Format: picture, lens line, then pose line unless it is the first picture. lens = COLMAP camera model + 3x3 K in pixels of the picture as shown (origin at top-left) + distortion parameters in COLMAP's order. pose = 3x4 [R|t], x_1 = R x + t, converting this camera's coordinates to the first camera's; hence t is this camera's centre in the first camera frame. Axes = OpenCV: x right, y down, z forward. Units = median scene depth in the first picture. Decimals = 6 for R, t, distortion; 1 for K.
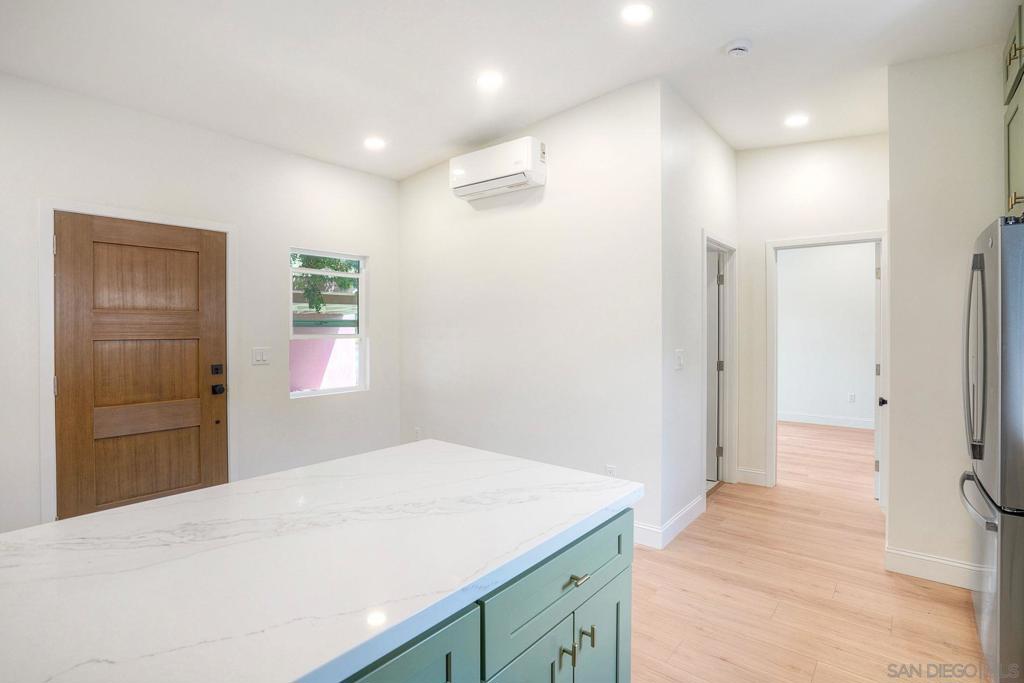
lens RADIAL K [[498.0, 0, 535.3], [0, 498.0, 333.0], [0, 0, 1]] dist [-0.032387, 0.010849]
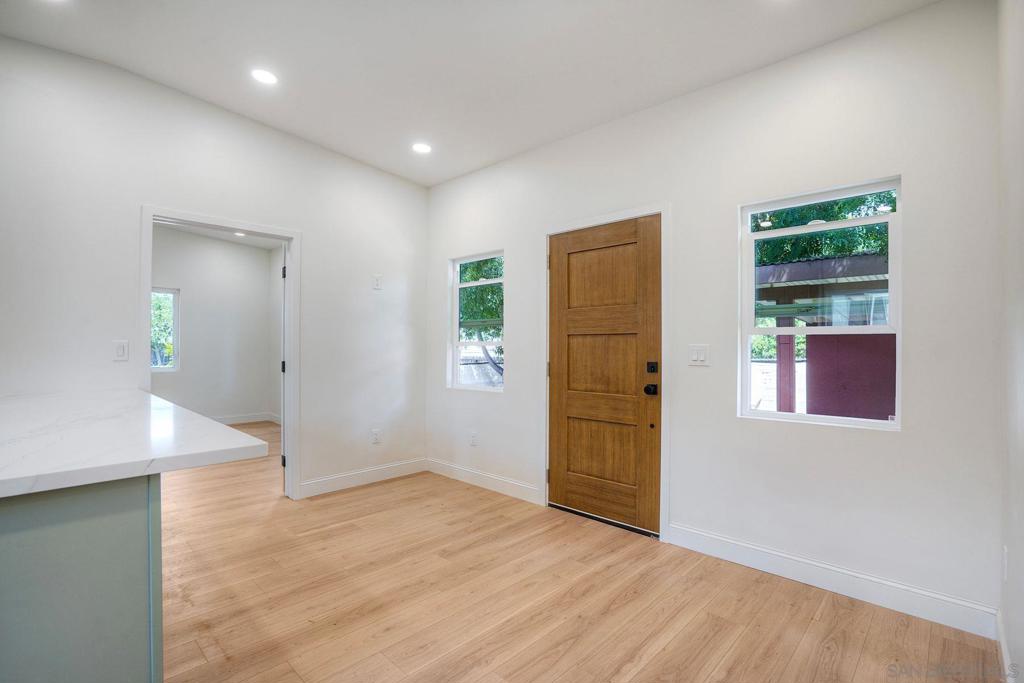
lens RADIAL K [[478.3, 0, 501.8], [0, 478.3, 339.1], [0, 0, 1]] dist [-0.048003, 0.014909]
pose [[-0.124899, -0.016540, -0.992032, 0.283292], [-0.012923, 0.999803, -0.015042, 0.043275], [0.992085, 0.010941, -0.125088, 0.931151]]
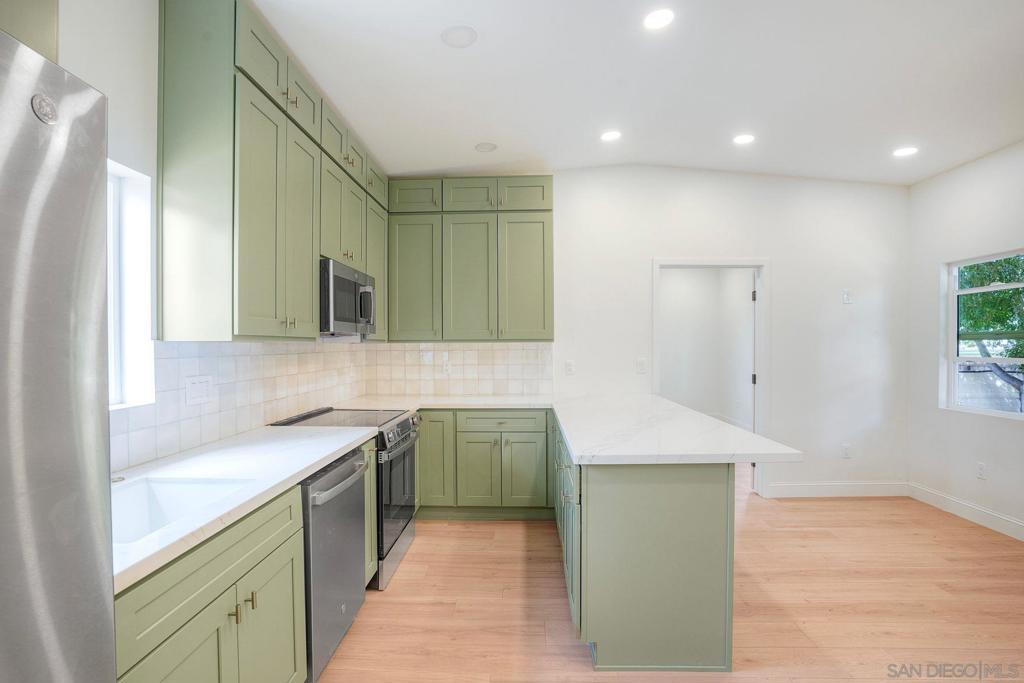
lens RADIAL K [[478.3, 0, 507.5], [0, 478.3, 348.1], [0, 0, 1]] dist [-0.048003, 0.014909]
pose [[-0.816427, 0.007061, -0.577405, 0.536042], [-0.001940, 0.999886, 0.014970, -0.007579], [0.577445, 0.013342, -0.816320, 0.931691]]
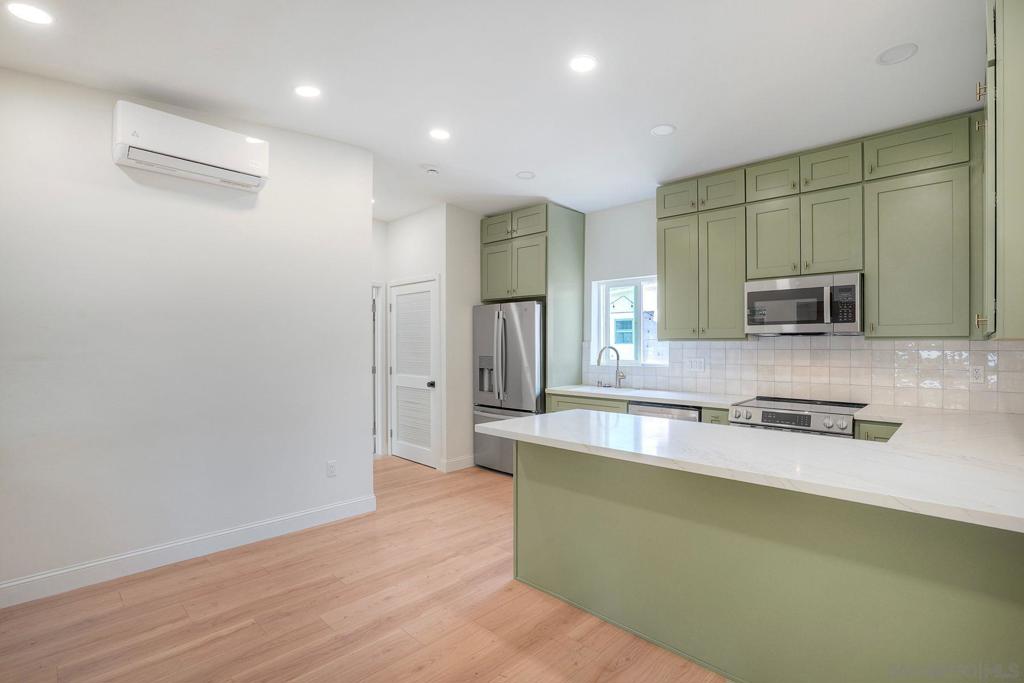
lens RADIAL K [[478.3, 0, 509.0], [0, 478.3, 350.0], [0, 0, 1]] dist [-0.048003, 0.014909]
pose [[0.120201, -0.011928, 0.992678, -0.968519], [0.012124, 0.999871, 0.010546, -0.001781], [-0.992676, 0.010768, 0.120330, 0.494511]]
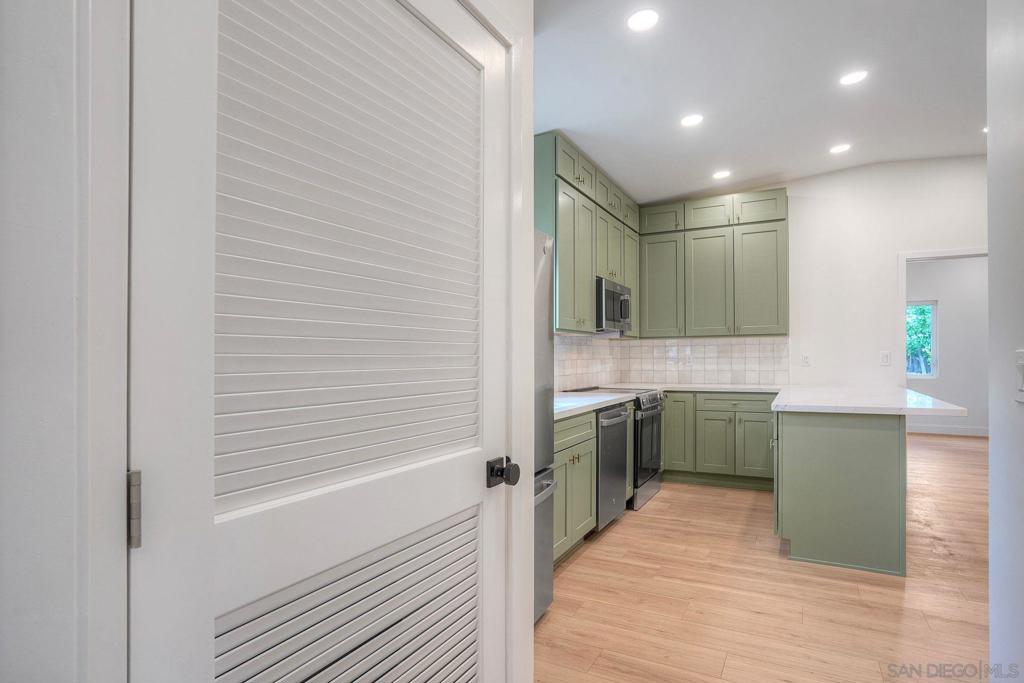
lens RADIAL K [[538.3, 0, 509.3], [0, 538.3, 362.7], [0, 0, 1]] dist [-0.021394, -0.000426]
pose [[-0.988828, 0.007267, -0.148881, 0.760362], [0.004110, 0.999760, 0.021498, 0.036903], [0.149001, 0.020646, -0.988621, 1.421836]]
